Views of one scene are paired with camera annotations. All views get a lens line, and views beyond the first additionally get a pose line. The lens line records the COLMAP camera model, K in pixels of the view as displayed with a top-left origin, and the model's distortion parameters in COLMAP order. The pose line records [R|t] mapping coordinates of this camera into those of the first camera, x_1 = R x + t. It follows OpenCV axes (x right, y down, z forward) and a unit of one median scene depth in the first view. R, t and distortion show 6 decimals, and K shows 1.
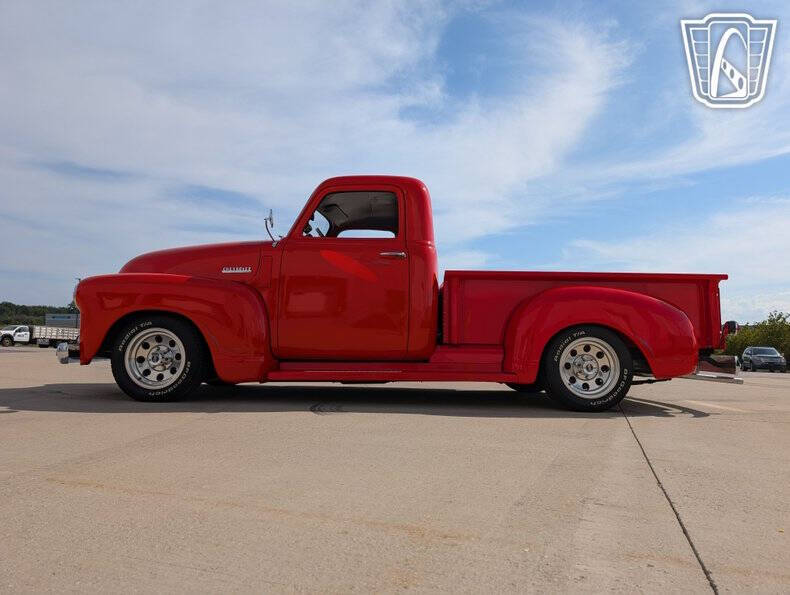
lens RADIAL K [[573.1, 0, 396.3], [0, 573.1, 296.4], [0, 0, 1]] dist [0.020578, -0.013506]
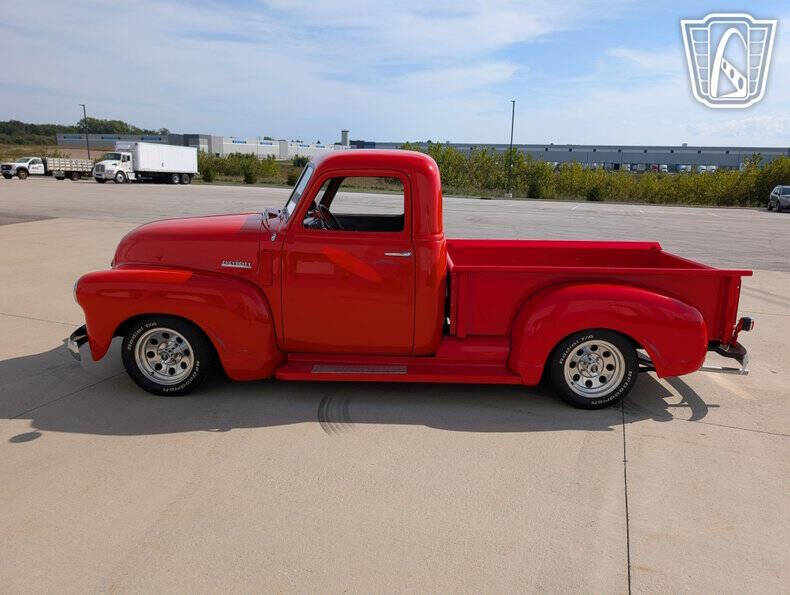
lens RADIAL K [[574.4, 0, 401.7], [0, 574.4, 300.8], [0, 0, 1]] dist [0.003732, 0.002192]
pose [[0.999719, 0.007027, -0.022619, 0.021492], [0.000304, 0.951095, 0.308898, -0.293407], [0.023684, -0.308819, 0.950826, 0.073681]]
